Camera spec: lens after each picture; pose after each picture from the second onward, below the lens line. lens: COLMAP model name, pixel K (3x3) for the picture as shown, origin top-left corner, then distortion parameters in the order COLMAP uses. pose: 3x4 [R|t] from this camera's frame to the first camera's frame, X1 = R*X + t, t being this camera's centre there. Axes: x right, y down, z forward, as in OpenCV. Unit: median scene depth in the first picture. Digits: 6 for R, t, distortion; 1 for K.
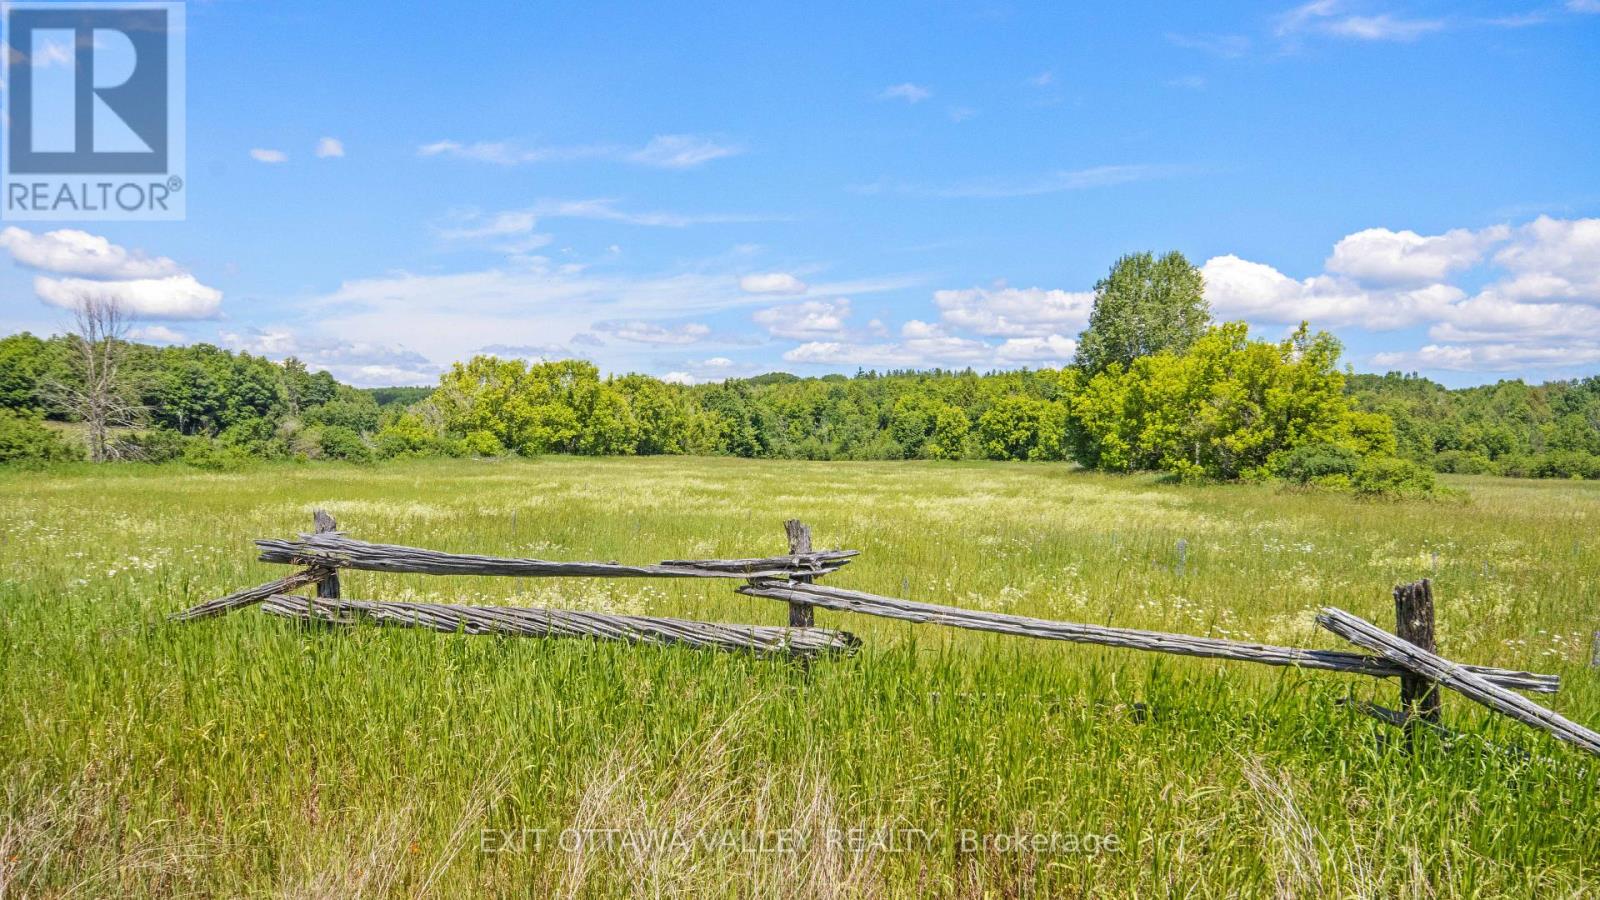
lens RADIAL K [[1271.8, 0, 804.6], [0, 1271.8, 444.2], [0, 0, 1]] dist [0.015803, 0.021913]
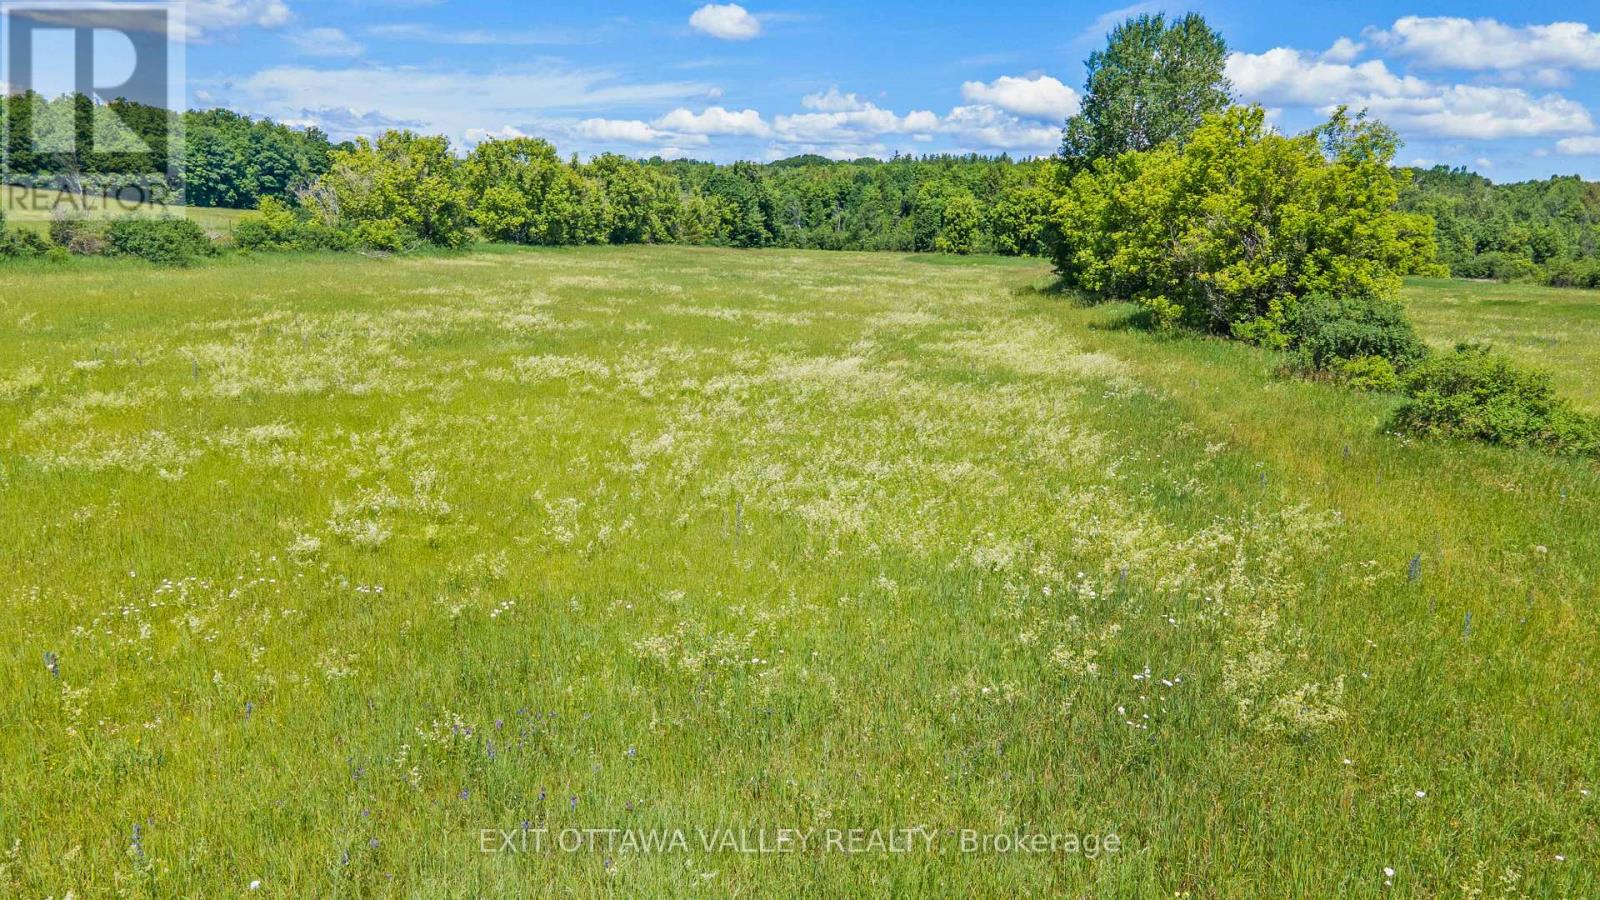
lens RADIAL K [[1192.6, 0, 799.0], [0, 1192.6, 445.5], [0, 0, 1]] dist [0.034074, 0.029701]
pose [[0.998830, 0.031856, -0.036372, 0.049096], [-0.024704, 0.982904, 0.182456, -0.010584], [0.041563, -0.181344, 0.982541, 0.123221]]
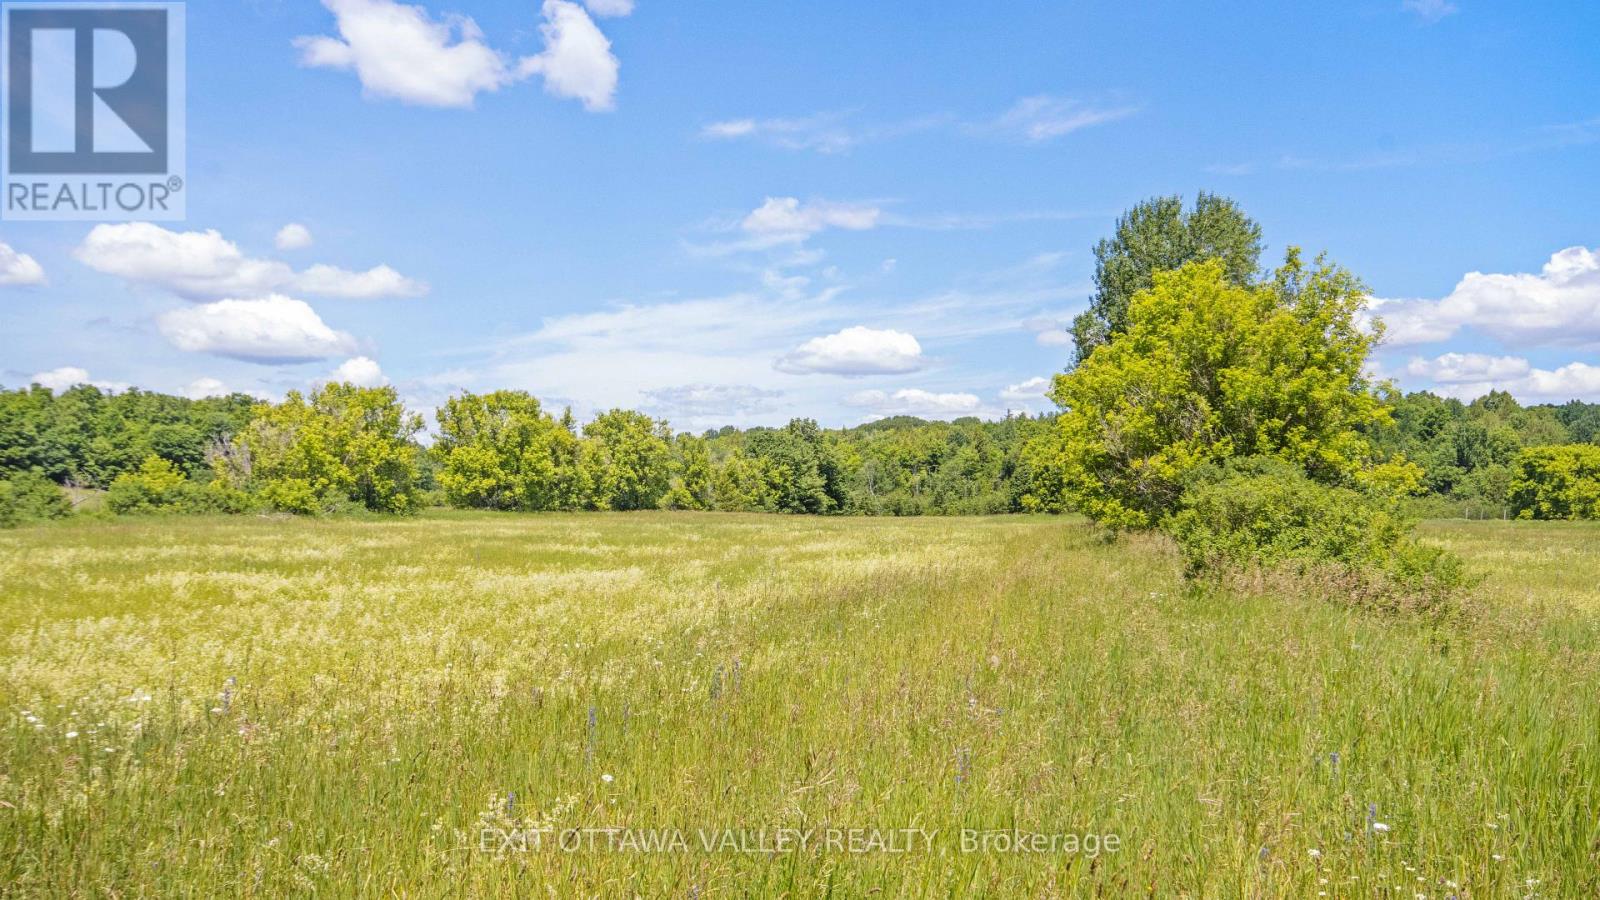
lens RADIAL K [[1410.6, 0, 795.7], [0, 1410.6, 452.1], [0, 0, 1]] dist [0.023471, 0.034805]
pose [[0.992353, -0.015255, -0.122488, 0.100309], [0.011015, 0.999319, -0.035212, 0.004808], [0.122942, 0.033594, 0.991845, 0.148010]]
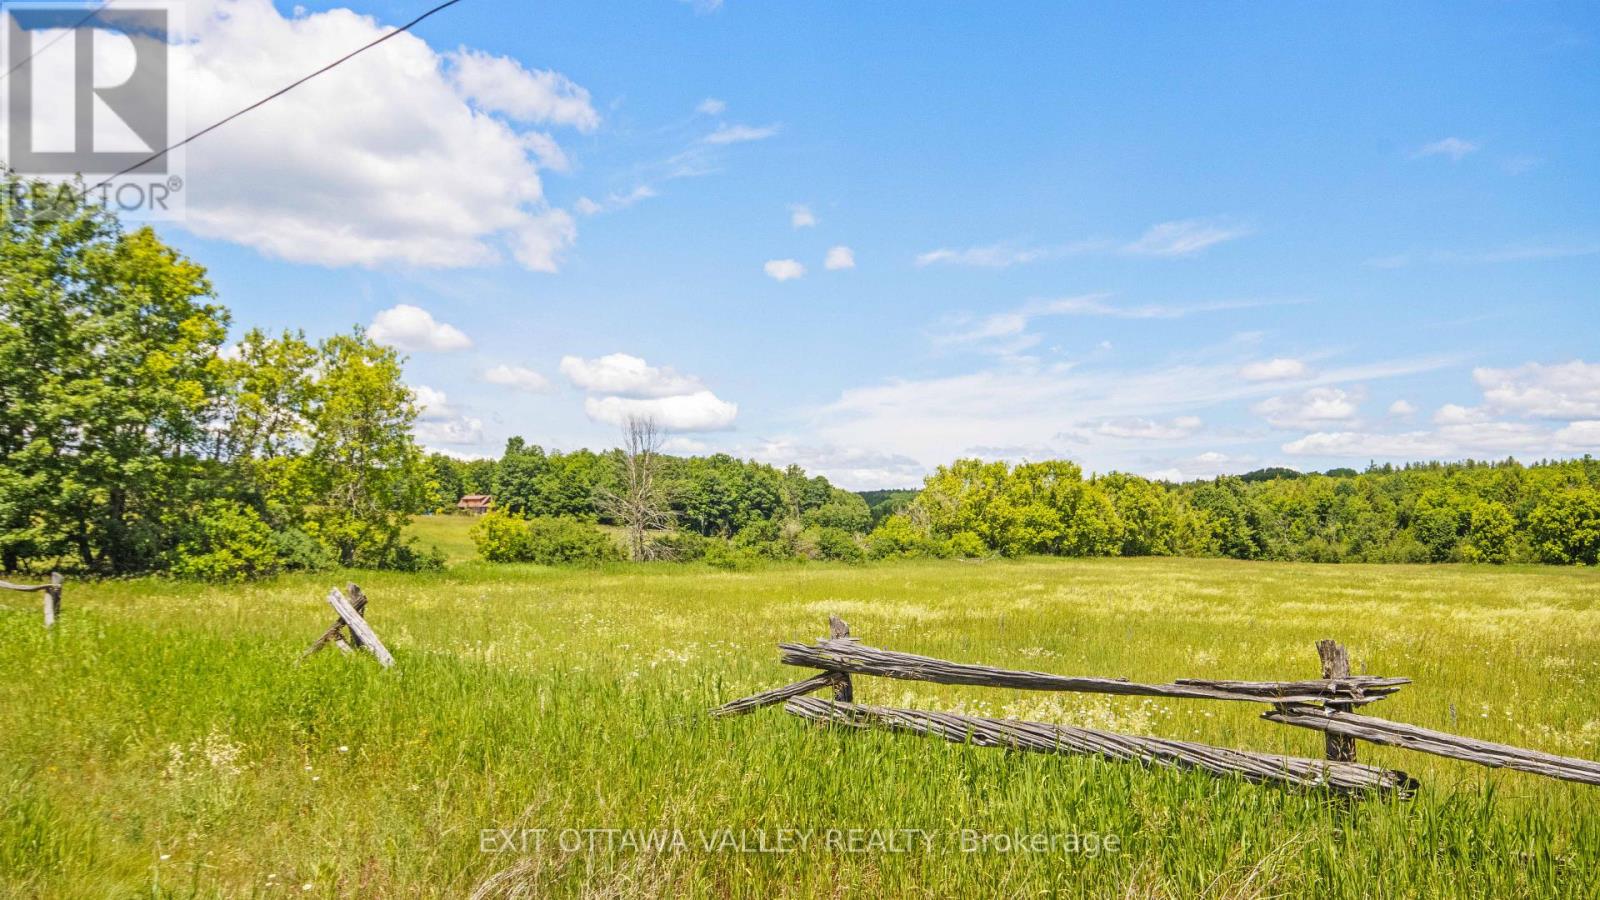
lens RADIAL K [[1271.8, 0, 789.4], [0, 1271.8, 448.8], [0, 0, 1]] dist [0.015803, 0.021913]
pose [[0.926926, -0.028033, -0.374196, -0.001727], [-0.000169, 0.997174, -0.075121, -0.000188], [0.375245, 0.069695, 0.924302, 0.002315]]
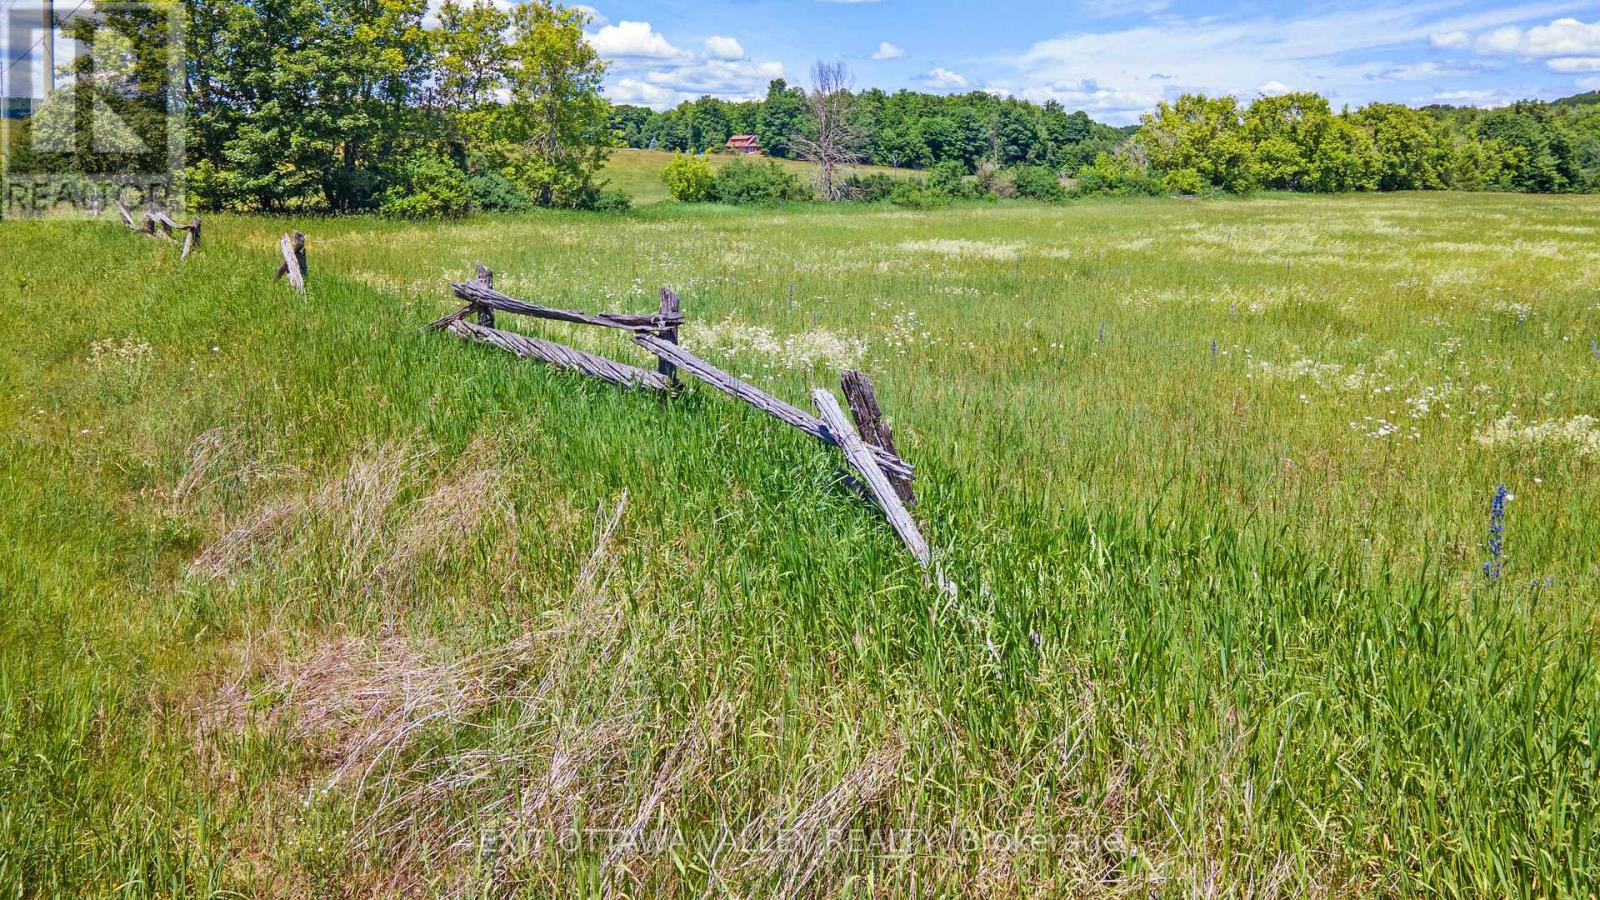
lens RADIAL K [[1244.2, 0, 794.7], [0, 1244.2, 227.9], [0, 0, 1]] dist [0.047446, 0.053240]
pose [[0.827065, 0.017150, -0.561845, 0.035410], [0.005032, 0.999269, 0.037908, -0.001867], [0.562084, -0.034180, 0.826374, 0.003696]]
